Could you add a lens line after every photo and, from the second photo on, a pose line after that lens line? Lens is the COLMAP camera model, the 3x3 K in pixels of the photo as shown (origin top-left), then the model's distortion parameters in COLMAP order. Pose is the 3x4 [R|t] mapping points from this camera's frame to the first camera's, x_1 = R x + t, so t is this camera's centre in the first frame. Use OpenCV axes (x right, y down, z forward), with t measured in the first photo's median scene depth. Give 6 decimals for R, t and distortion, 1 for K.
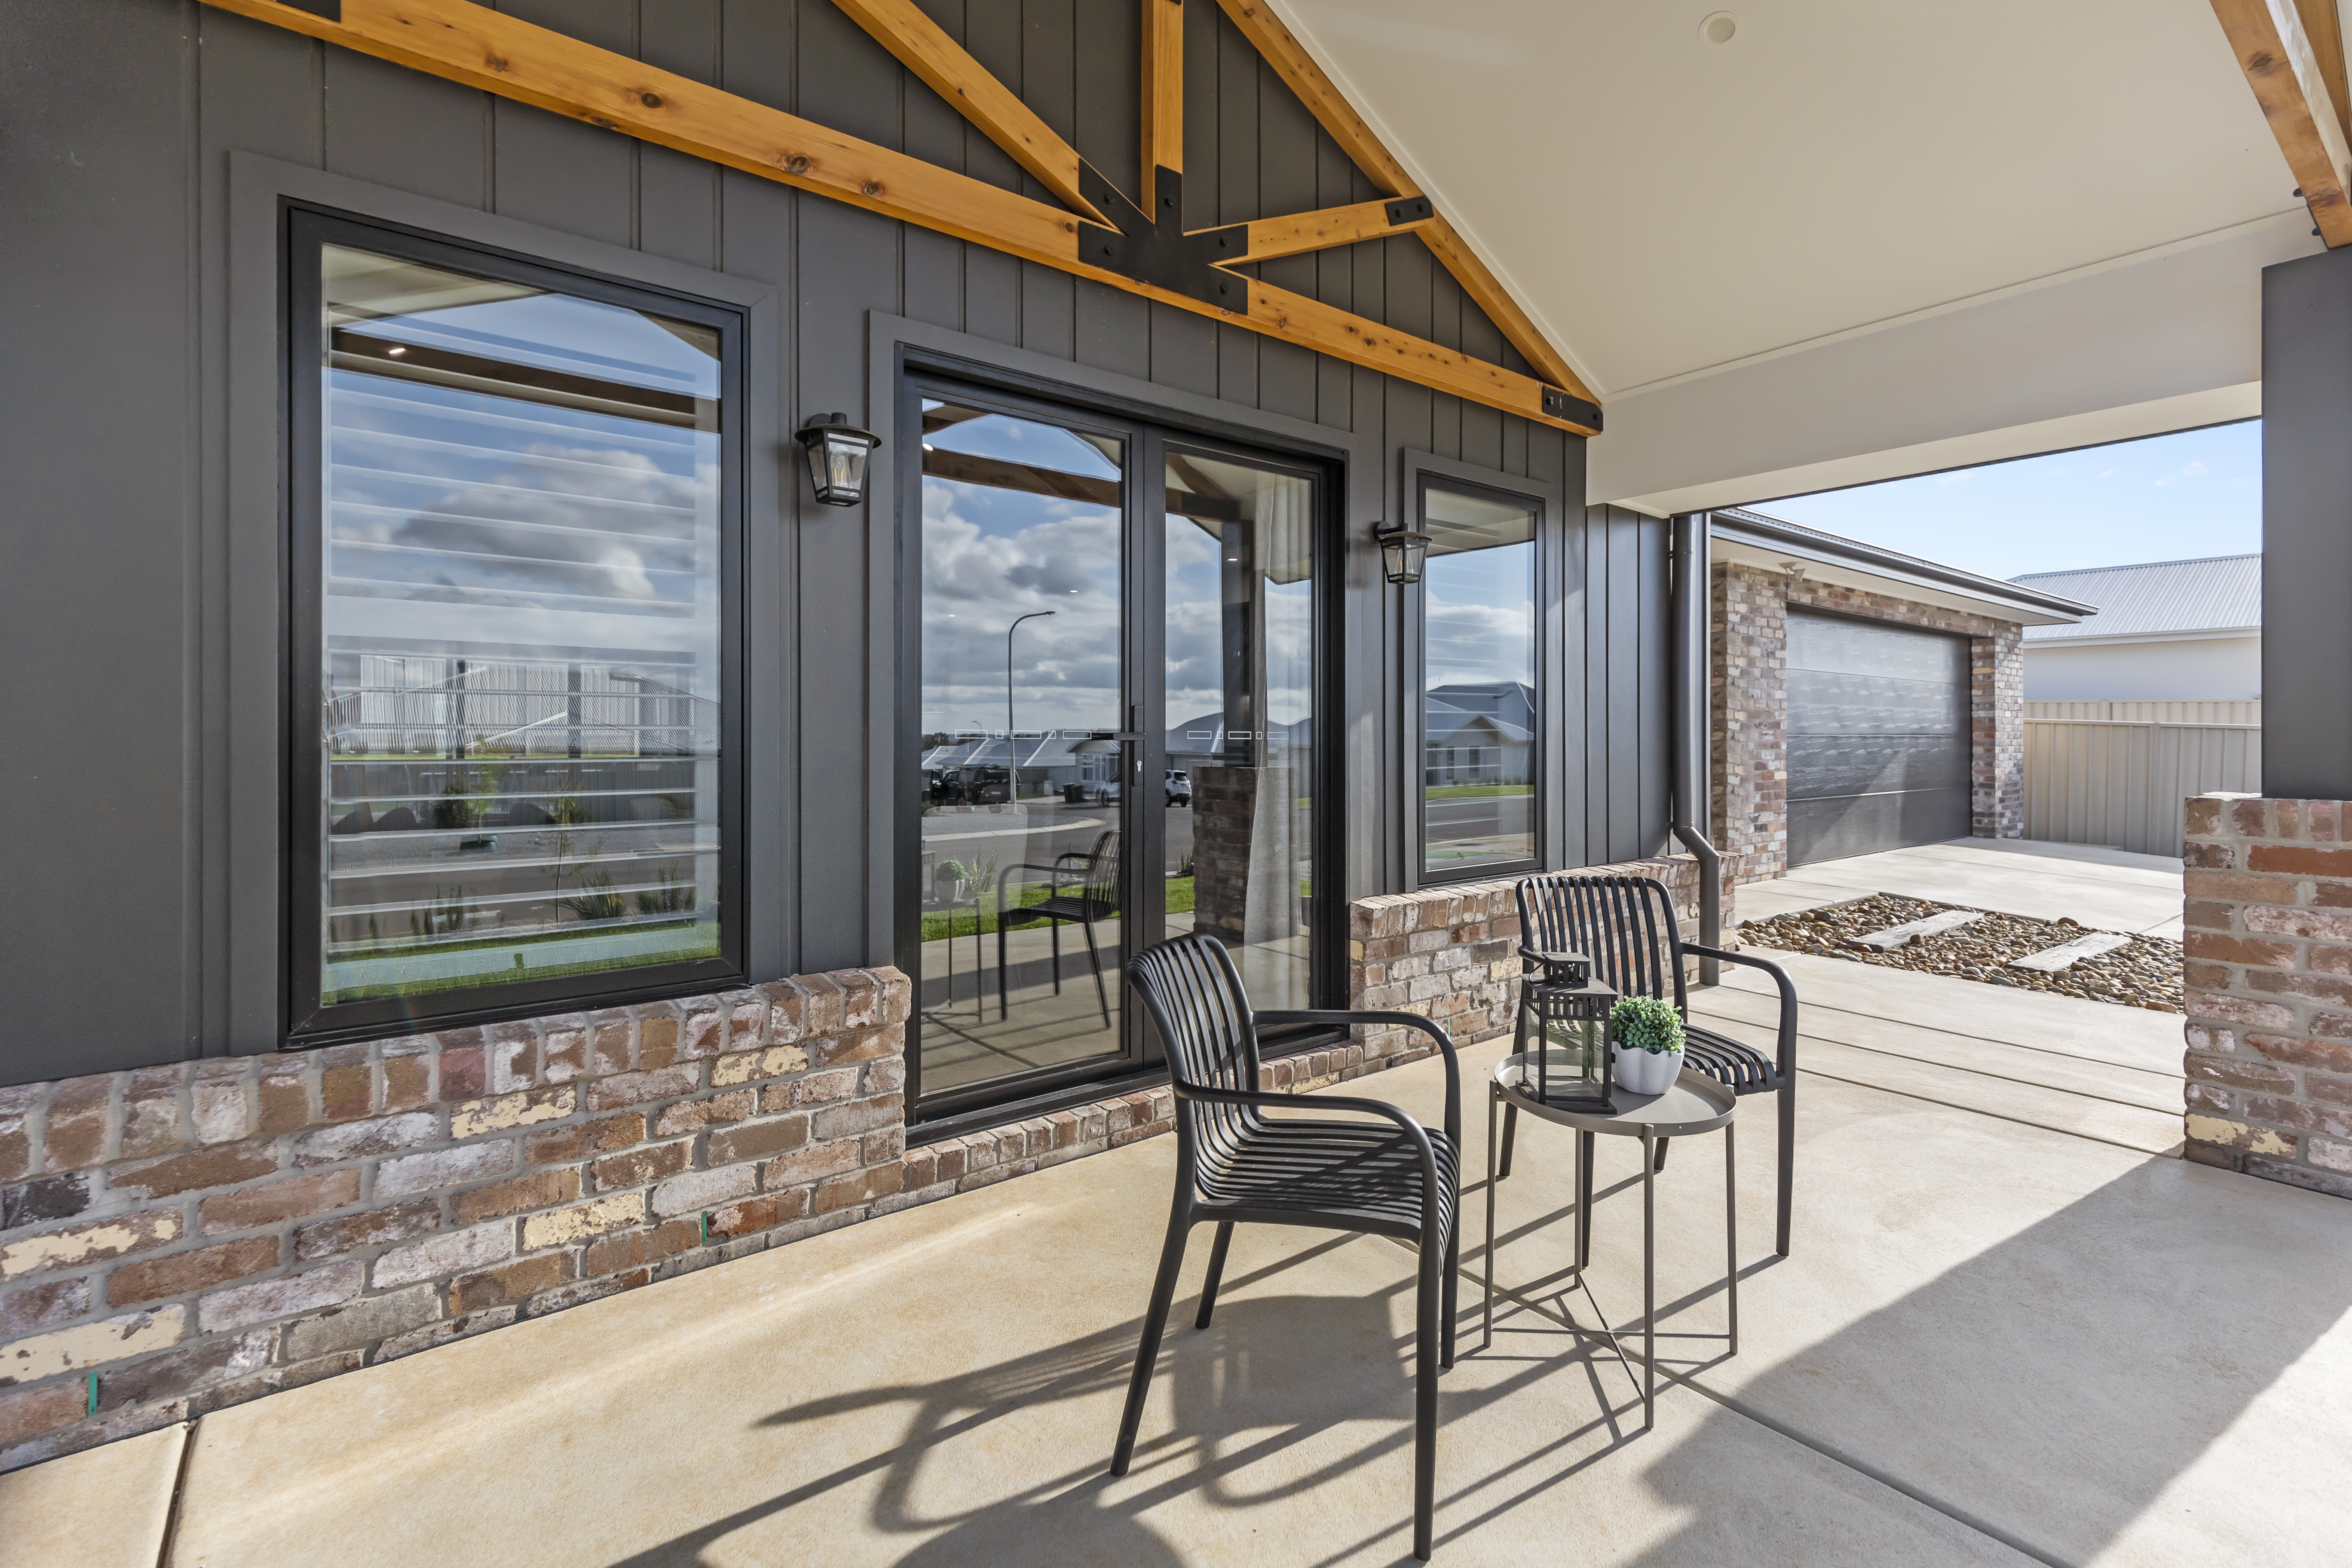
lens RADIAL K [[1077.7, 0, 1196.1], [0, 1077.7, 745.4], [0, 0, 1]] dist [0.003660, 0.000189]
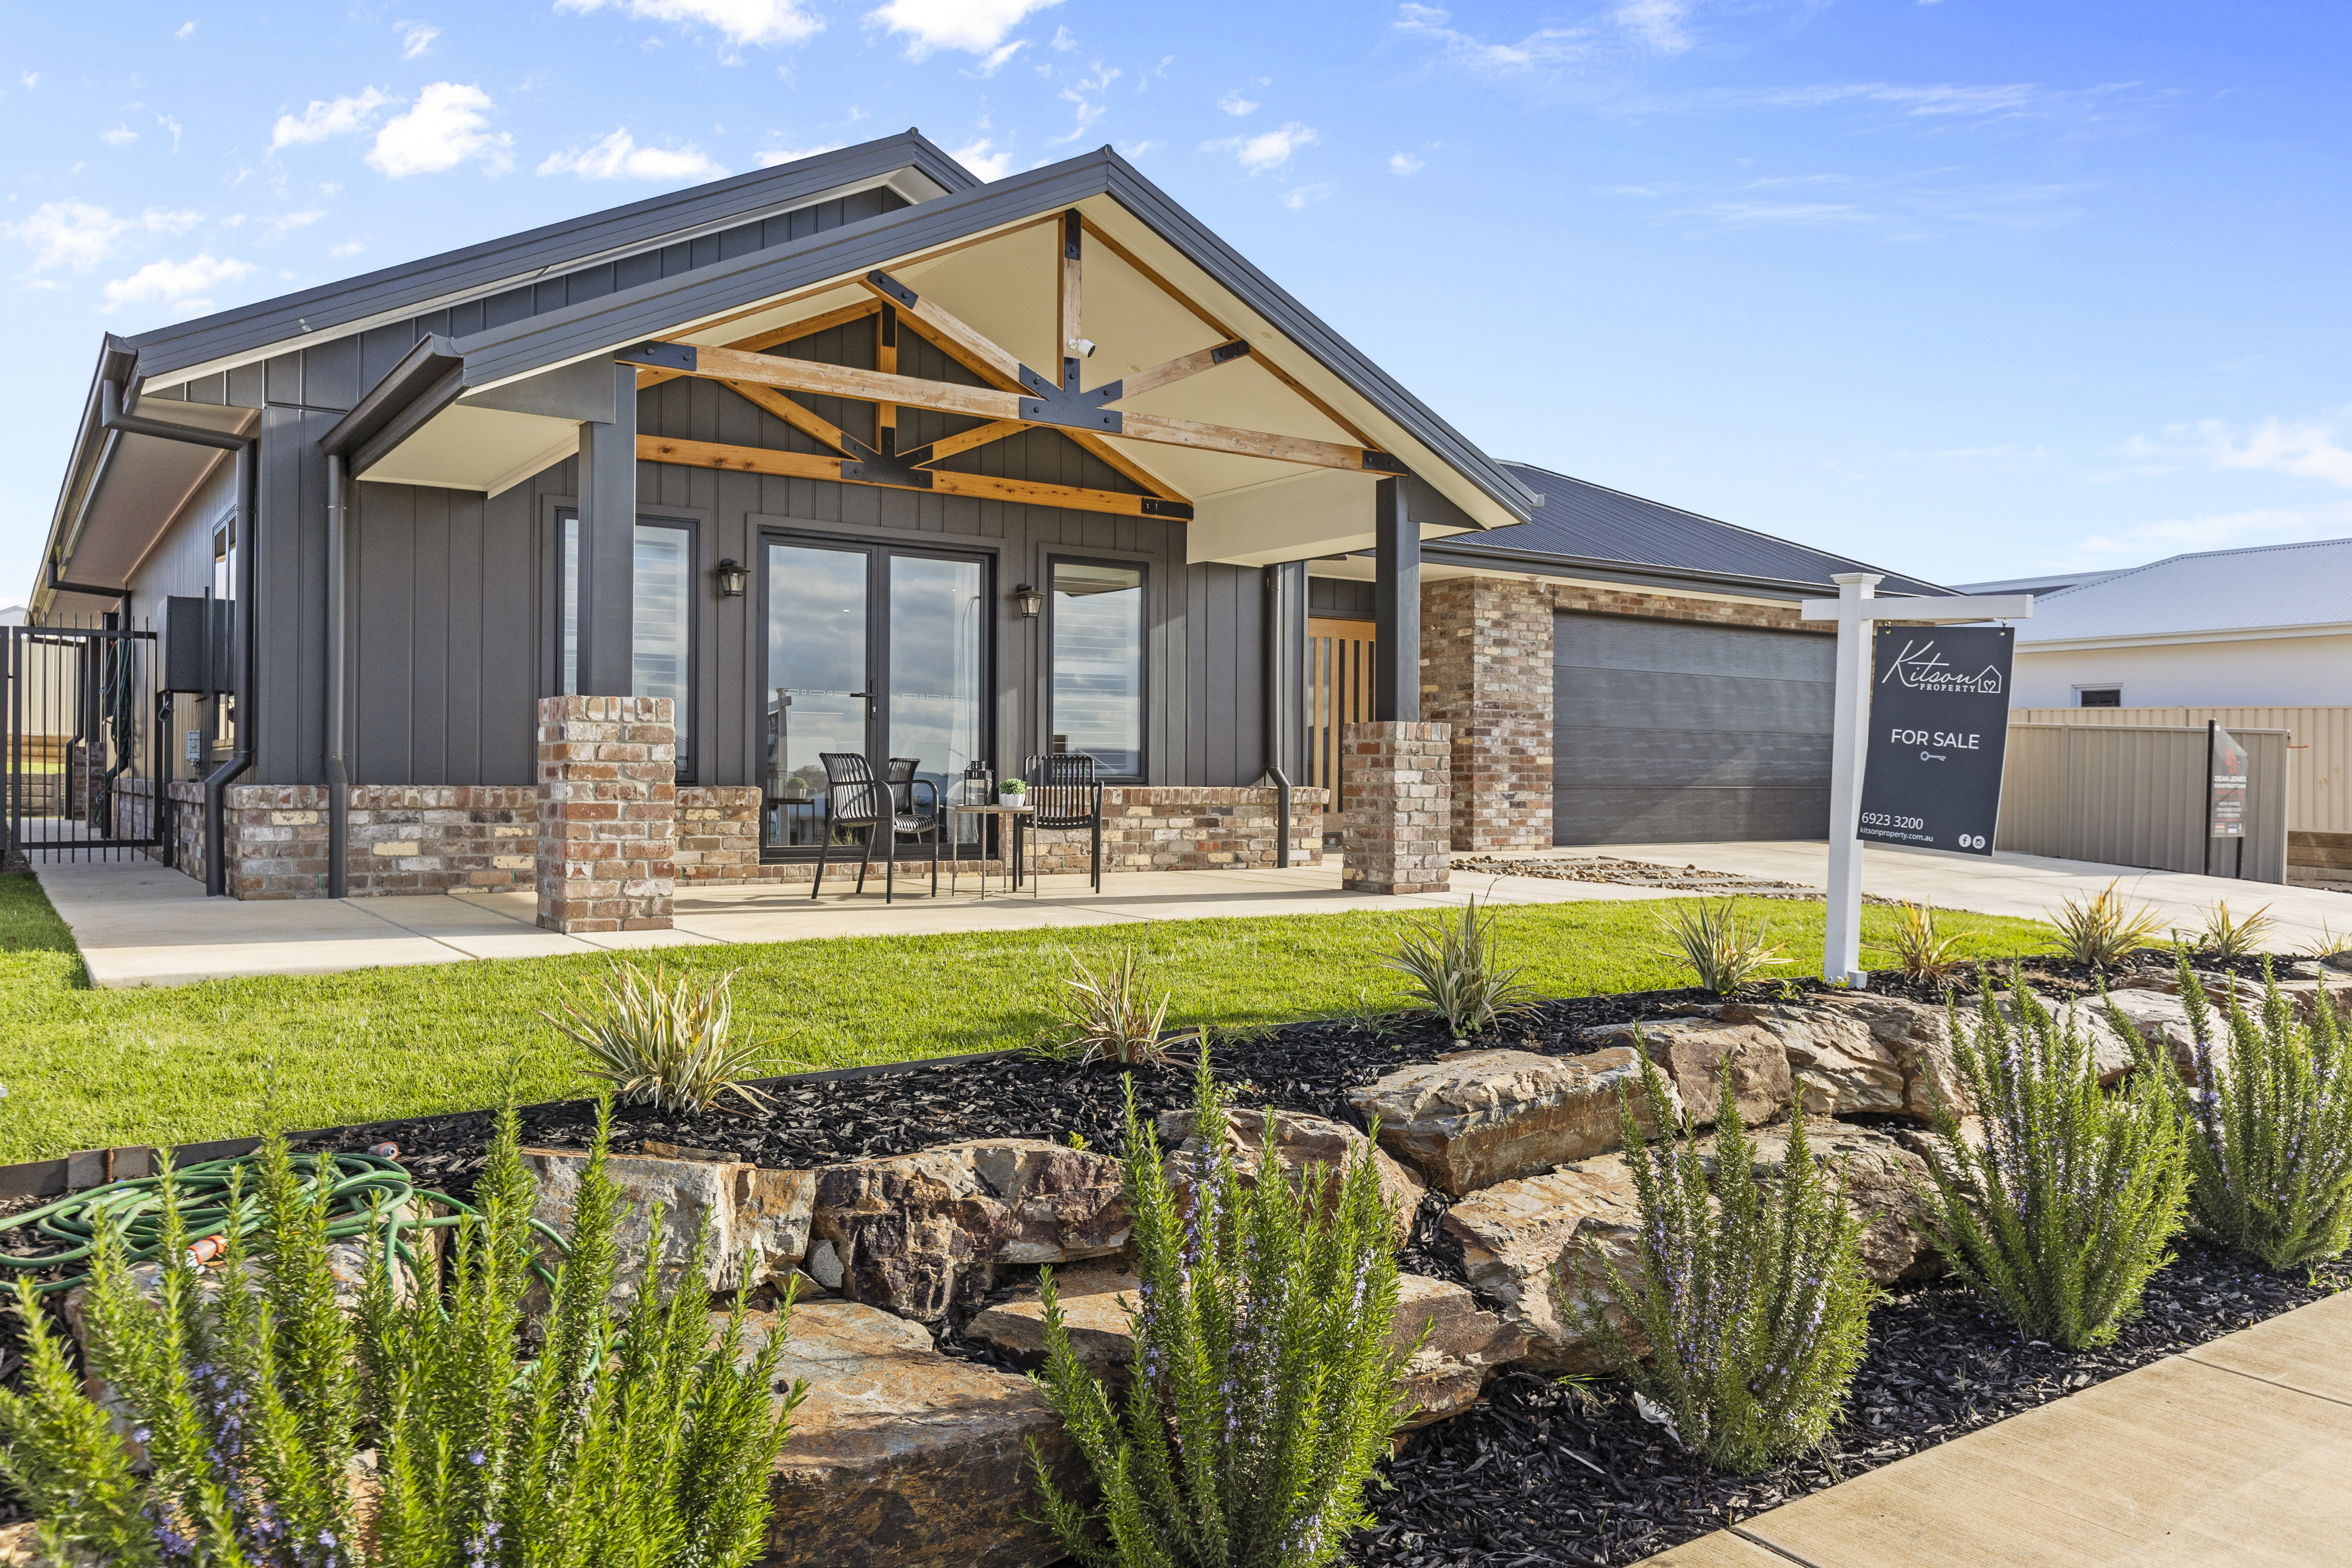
lens RADIAL K [[1699.3, 0, 1174.4], [0, 1699.3, 781.5], [0, 0, 1]] dist [0.005283, 0.002098]
pose [[0.997656, 0.004531, -0.068274, 0.665830], [-0.005109, 0.999953, -0.008298, 0.162822], [0.068233, 0.008628, 0.997632, -1.986452]]
